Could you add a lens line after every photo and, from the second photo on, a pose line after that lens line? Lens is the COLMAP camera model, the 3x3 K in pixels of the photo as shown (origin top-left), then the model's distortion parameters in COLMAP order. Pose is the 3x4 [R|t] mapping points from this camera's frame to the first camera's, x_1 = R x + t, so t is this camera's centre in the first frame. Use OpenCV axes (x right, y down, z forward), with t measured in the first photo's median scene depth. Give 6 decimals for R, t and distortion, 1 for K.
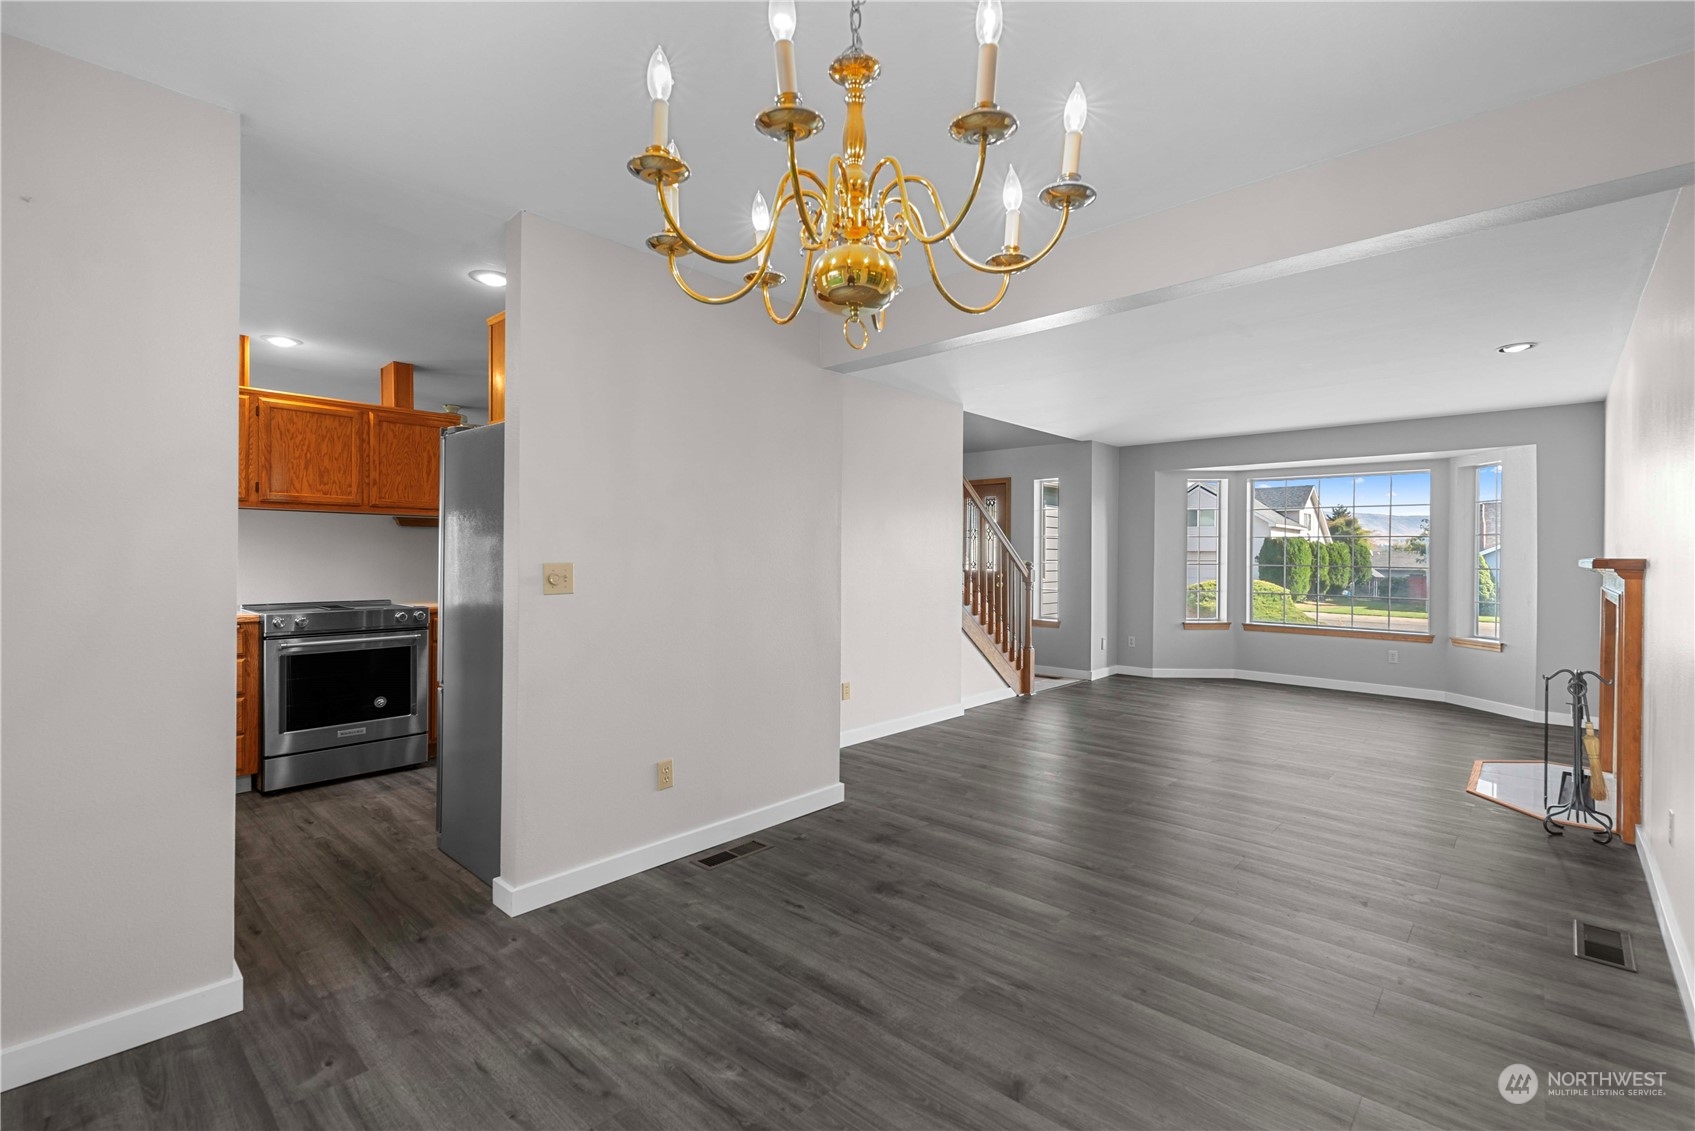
lens RADIAL K [[739.8, 0, 852.3], [0, 739.8, 560.2], [0, 0, 1]] dist [0.005027, -0.000355]
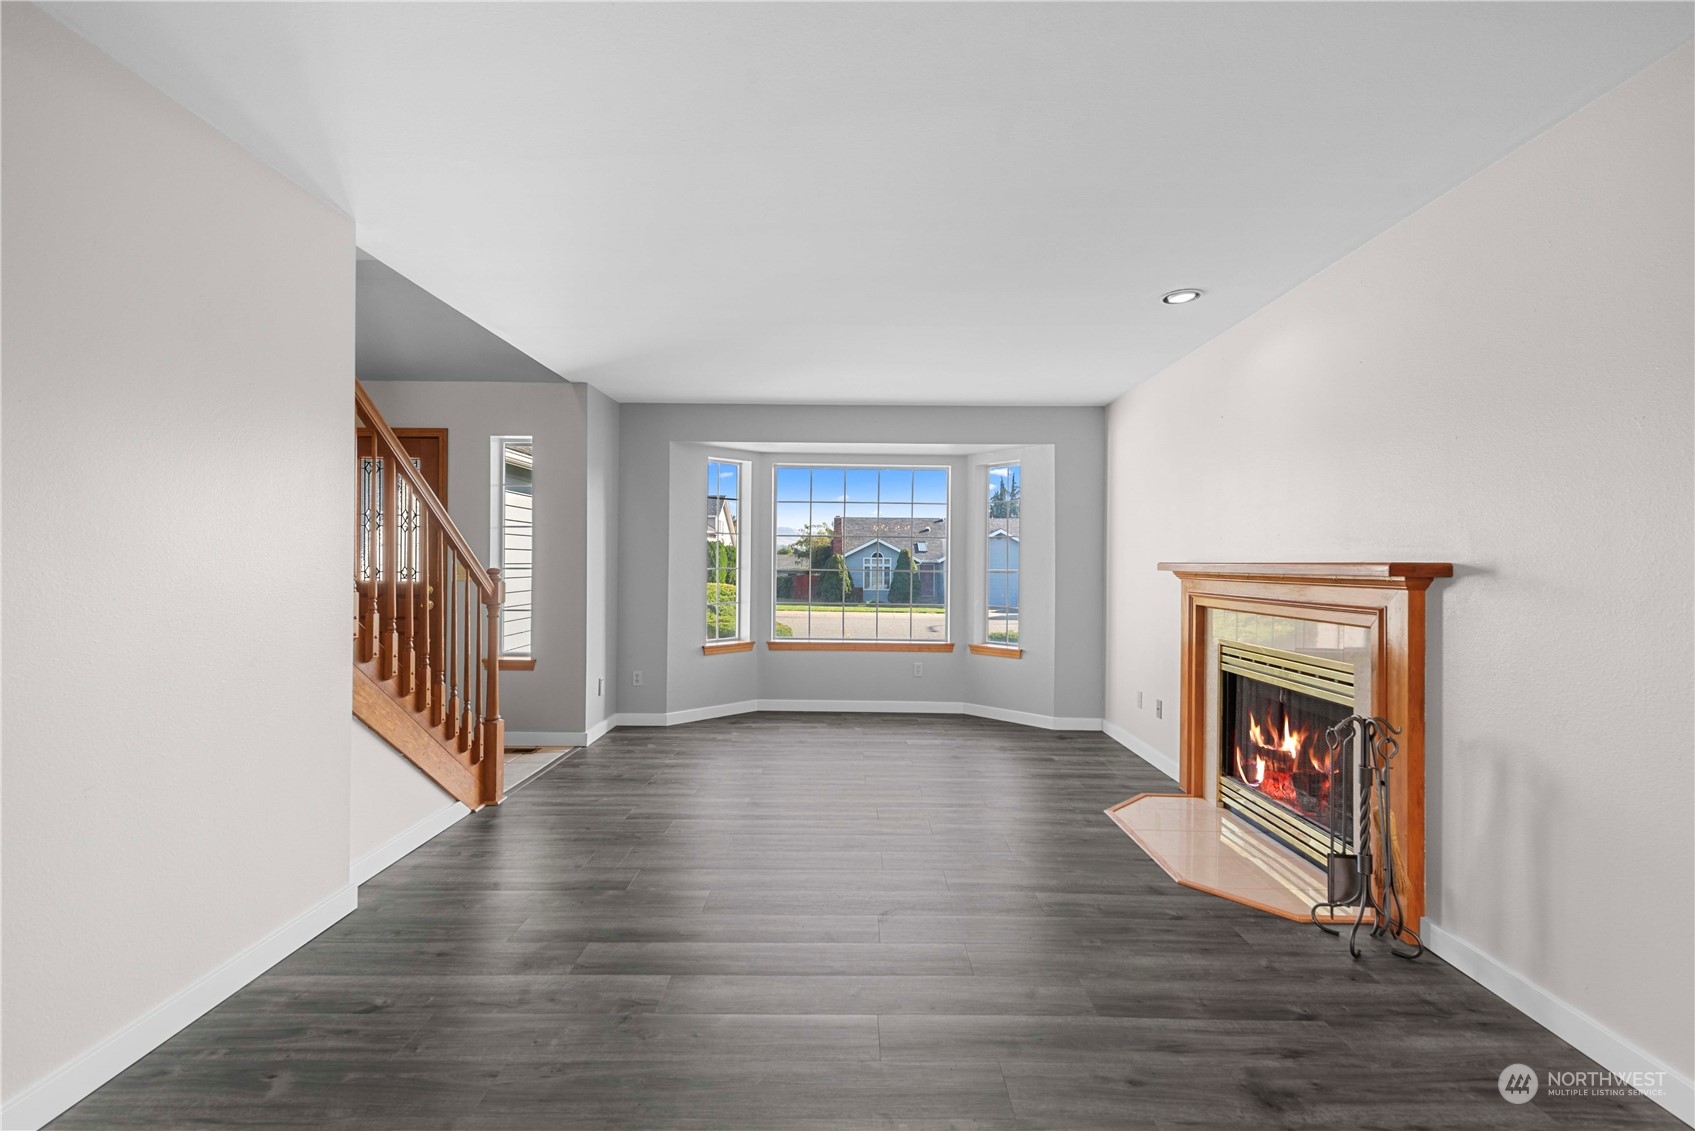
lens RADIAL K [[739.8, 0, 854.5], [0, 739.8, 559.0], [0, 0, 1]] dist [0.005027, -0.000355]
pose [[0.735385, 0.002834, 0.677643, 0.054872], [0.001051, 0.999985, -0.005322, -0.000624], [-0.677649, 0.004626, 0.735371, 0.377561]]
